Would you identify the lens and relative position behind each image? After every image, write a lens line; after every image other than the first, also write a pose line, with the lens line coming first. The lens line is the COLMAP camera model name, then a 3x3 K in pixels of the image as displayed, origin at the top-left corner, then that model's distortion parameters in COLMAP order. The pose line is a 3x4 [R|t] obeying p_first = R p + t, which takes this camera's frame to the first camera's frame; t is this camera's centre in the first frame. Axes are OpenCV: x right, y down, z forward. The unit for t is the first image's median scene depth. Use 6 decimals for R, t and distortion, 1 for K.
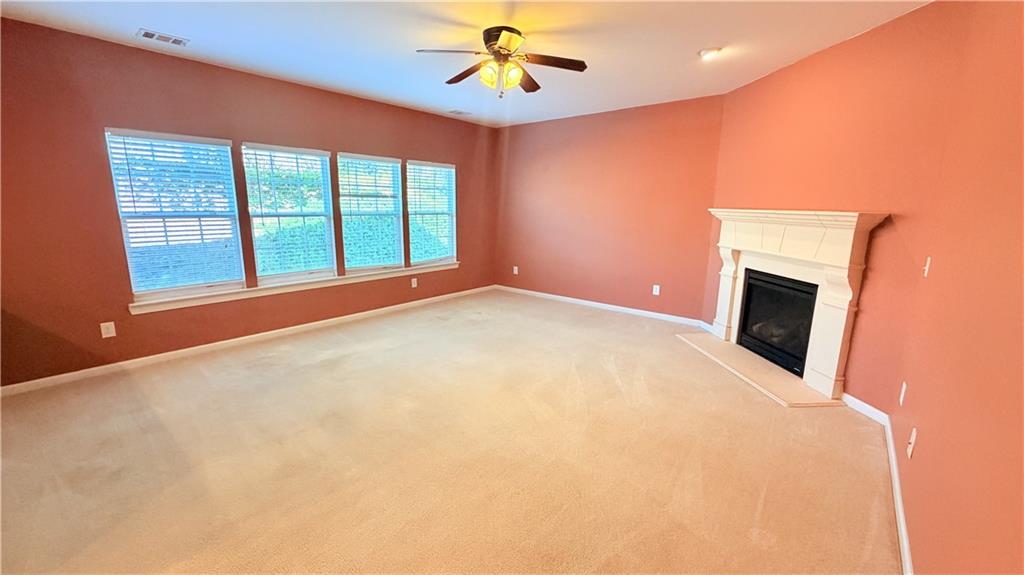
lens RADIAL K [[407.6, 0, 525.8], [0, 407.6, 296.6], [0, 0, 1]] dist [0.002390, -0.000300]
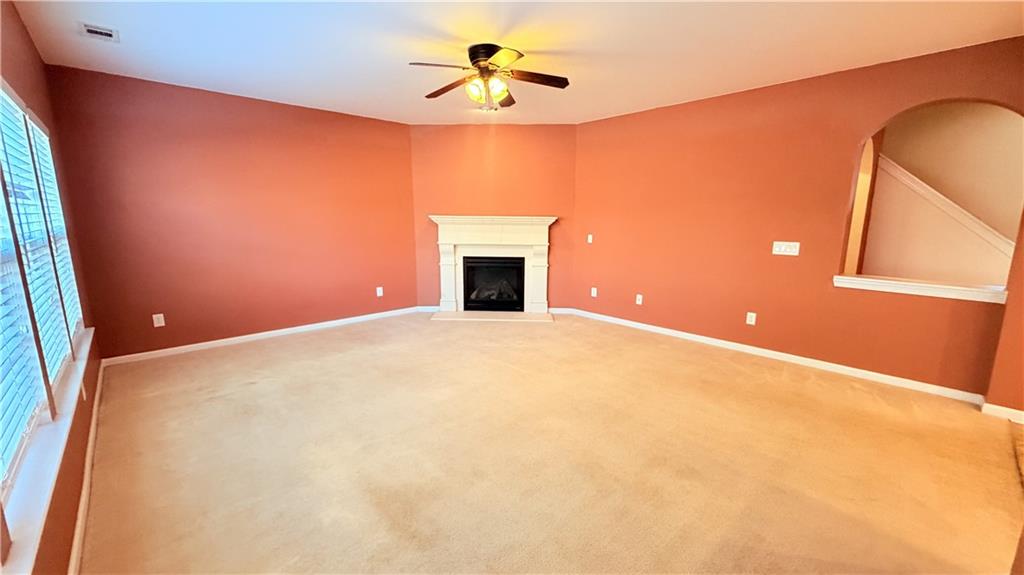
lens RADIAL K [[407.6, 0, 506.1], [0, 407.6, 286.7], [0, 0, 1]] dist [0.002390, -0.000300]
pose [[0.146927, -0.189292, 0.970866, -0.825673], [0.208383, 0.965414, 0.156693, -0.156674], [-0.966948, 0.179290, 0.181290, 0.603030]]
